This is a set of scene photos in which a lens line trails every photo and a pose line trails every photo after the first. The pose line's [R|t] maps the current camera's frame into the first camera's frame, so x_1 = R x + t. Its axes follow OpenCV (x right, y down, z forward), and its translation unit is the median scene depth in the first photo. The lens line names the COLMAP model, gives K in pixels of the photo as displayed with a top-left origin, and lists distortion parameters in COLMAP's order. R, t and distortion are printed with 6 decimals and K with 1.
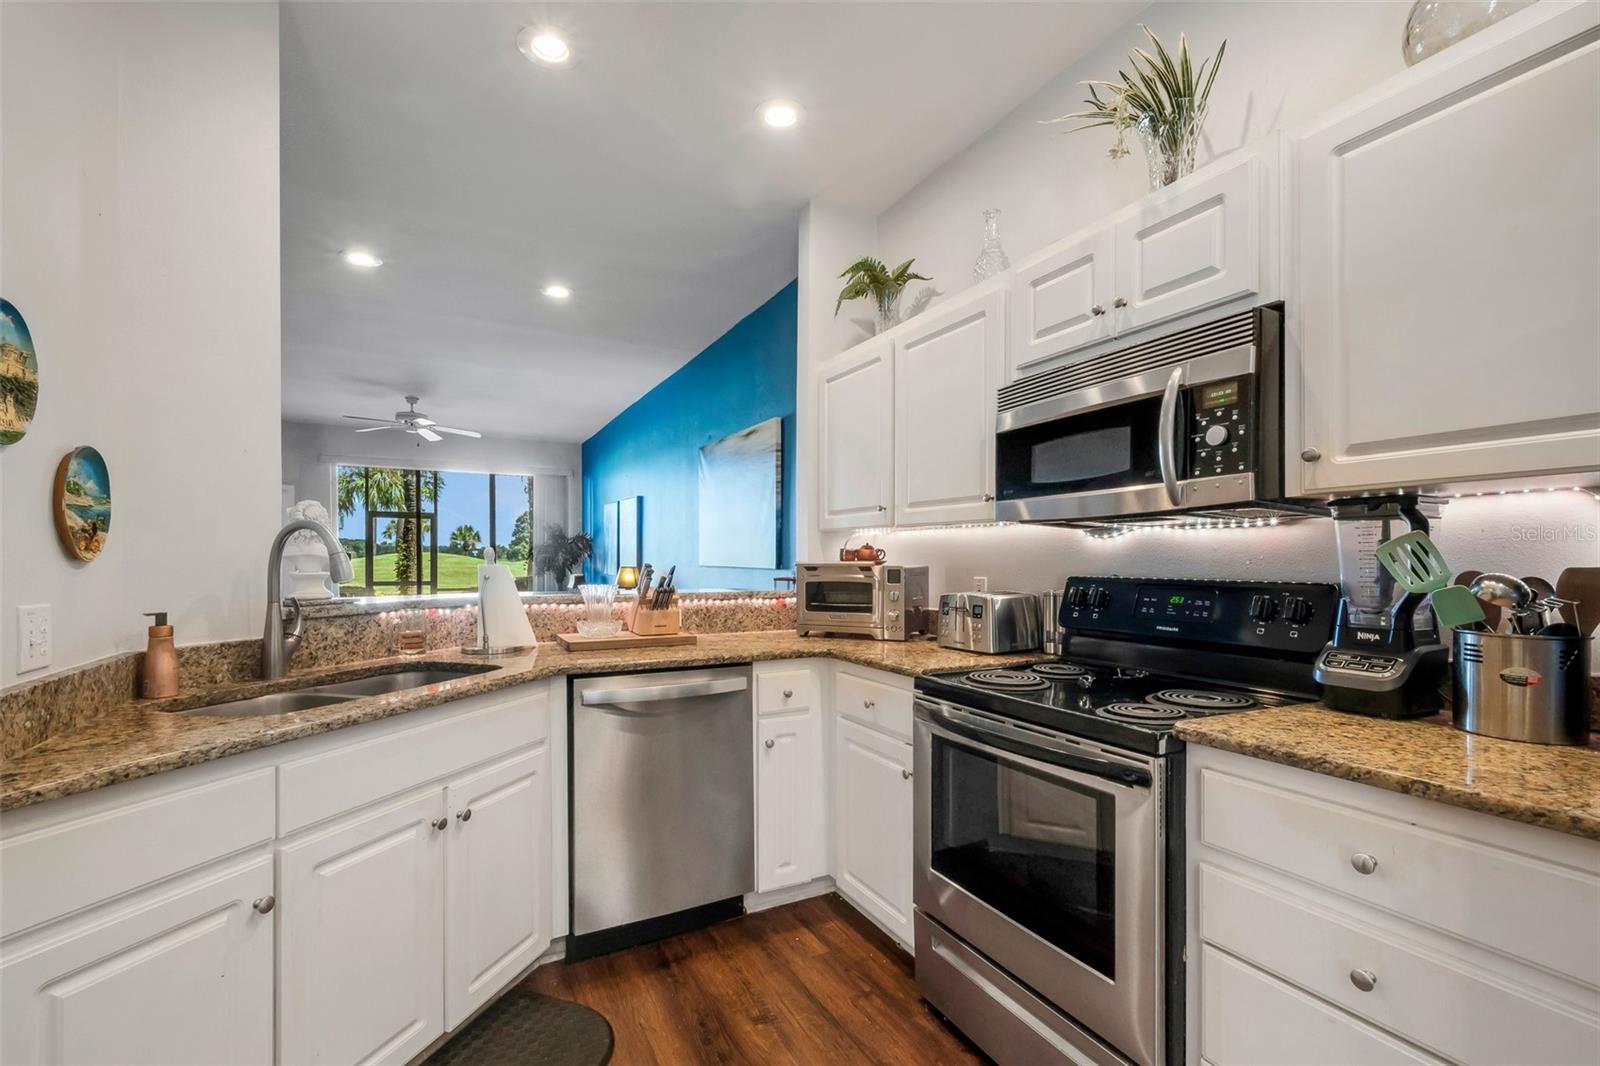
lens RADIAL K [[715.1, 0, 807.1], [0, 715.1, 559.5], [0, 0, 1]] dist [0.001523, -0.000157]
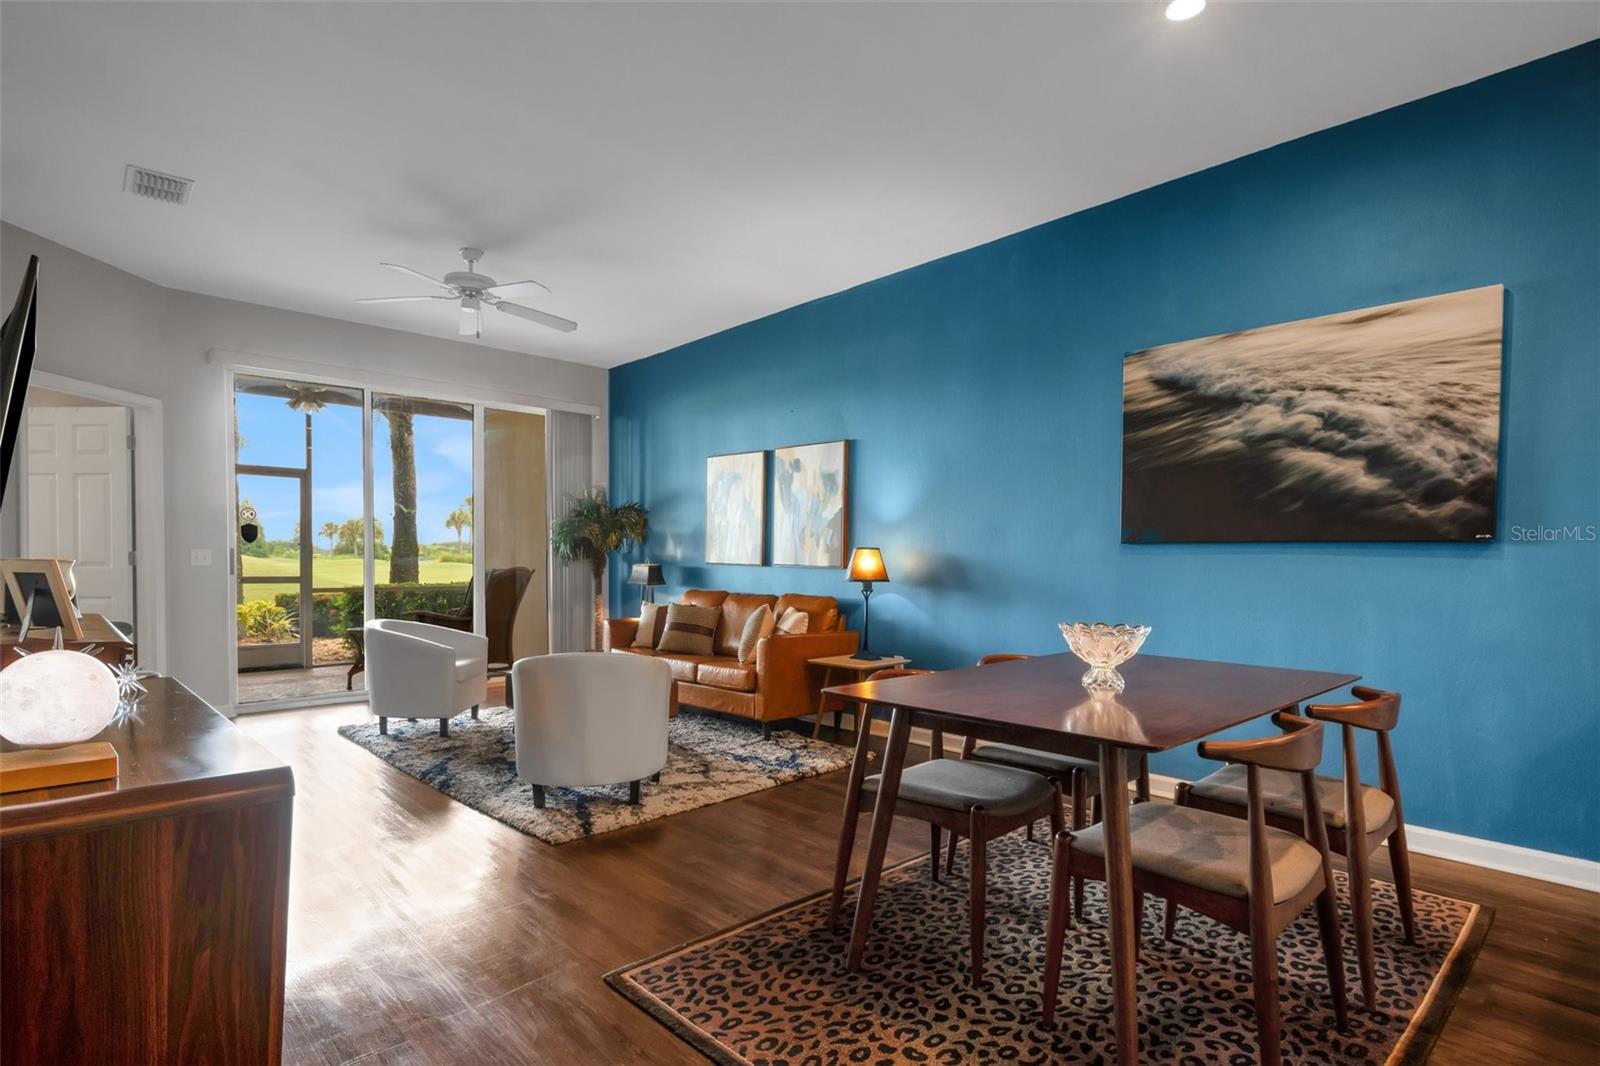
lens RADIAL K [[832.6, 0, 782.5], [0, 832.6, 573.8], [0, 0, 1]] dist [0.017150, -0.000635]
pose [[0.970200, 0.005409, 0.242247, -0.273626], [-0.009188, 0.999853, 0.014476, 0.010613], [-0.242133, -0.016270, 0.970107, 0.170881]]
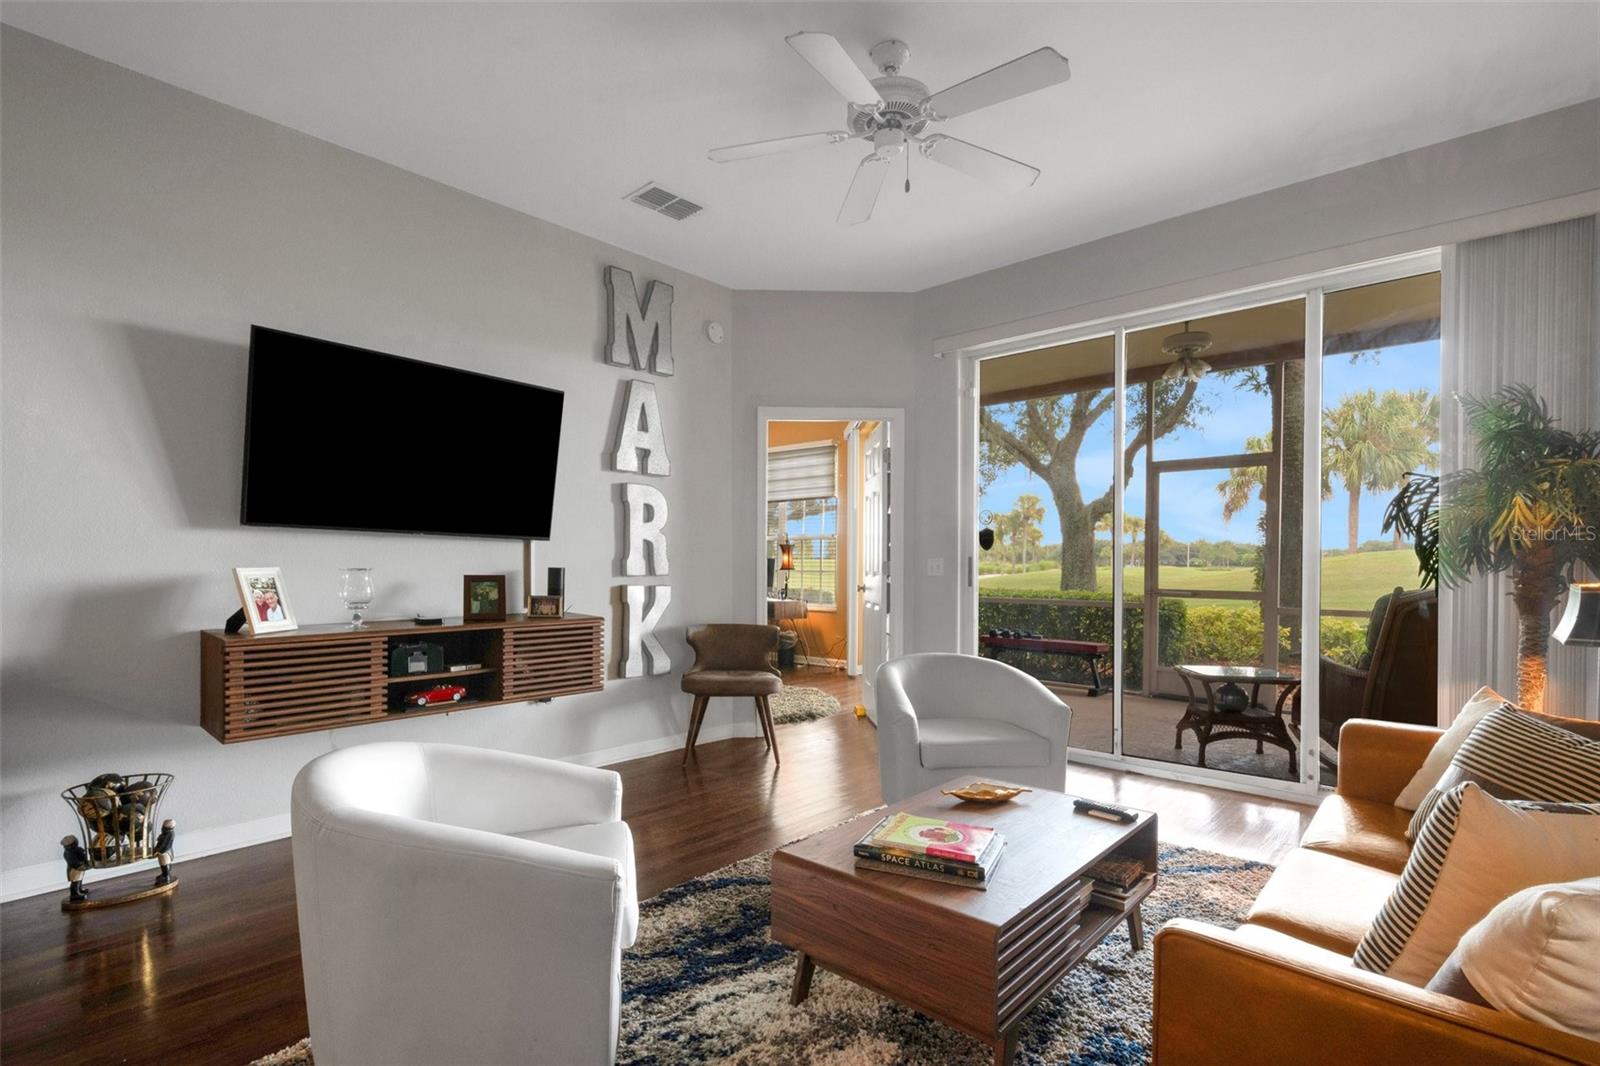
lens RADIAL K [[764.5, 0, 781.7], [0, 764.5, 575.4], [0, 0, 1]] dist [0.002225, -0.000448]
pose [[0.323201, 0.018209, -0.946155, -0.130487], [-0.005637, 0.999834, 0.017316, 0.009260], [0.946314, -0.000263, 0.323250, 0.480216]]
